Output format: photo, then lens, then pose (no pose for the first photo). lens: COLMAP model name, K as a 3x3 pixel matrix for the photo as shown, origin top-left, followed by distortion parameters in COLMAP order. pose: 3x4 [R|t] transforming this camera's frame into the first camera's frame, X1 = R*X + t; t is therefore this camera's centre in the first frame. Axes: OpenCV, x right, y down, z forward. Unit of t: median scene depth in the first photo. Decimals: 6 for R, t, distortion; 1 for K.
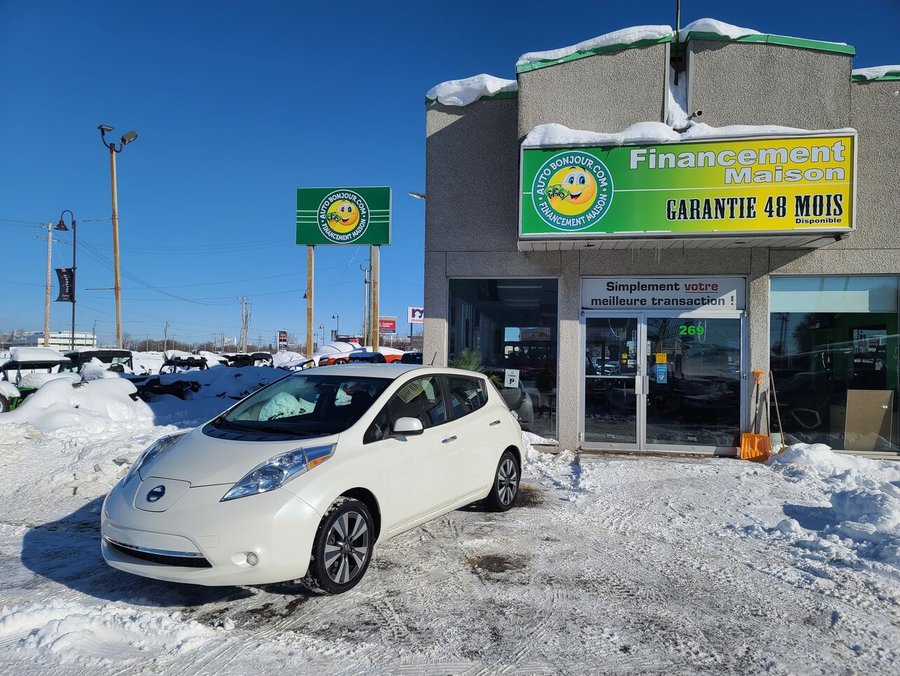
lens RADIAL K [[667.6, 0, 459.4], [0, 667.6, 343.7], [0, 0, 1]] dist [0.043203, -0.000394]
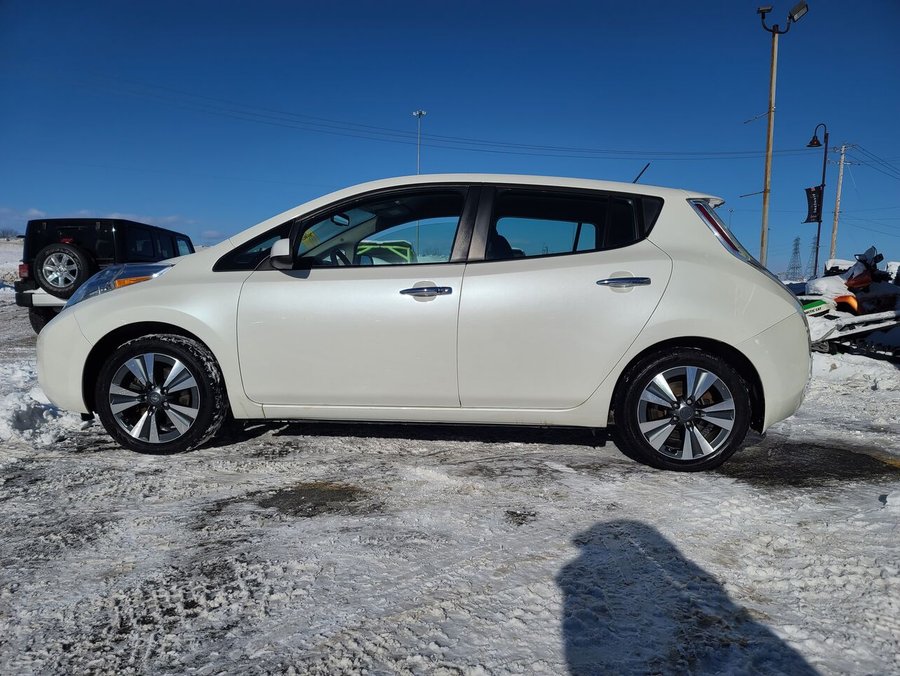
lens RADIAL K [[667.6, 0, 459.4], [0, 667.6, 343.7], [0, 0, 1]] dist [0.043203, -0.000394]
pose [[0.408535, 0.075361, -0.909626, 0.160731], [0.003528, 0.996448, 0.084138, 0.044015], [0.912736, -0.037582, 0.406818, 0.246561]]
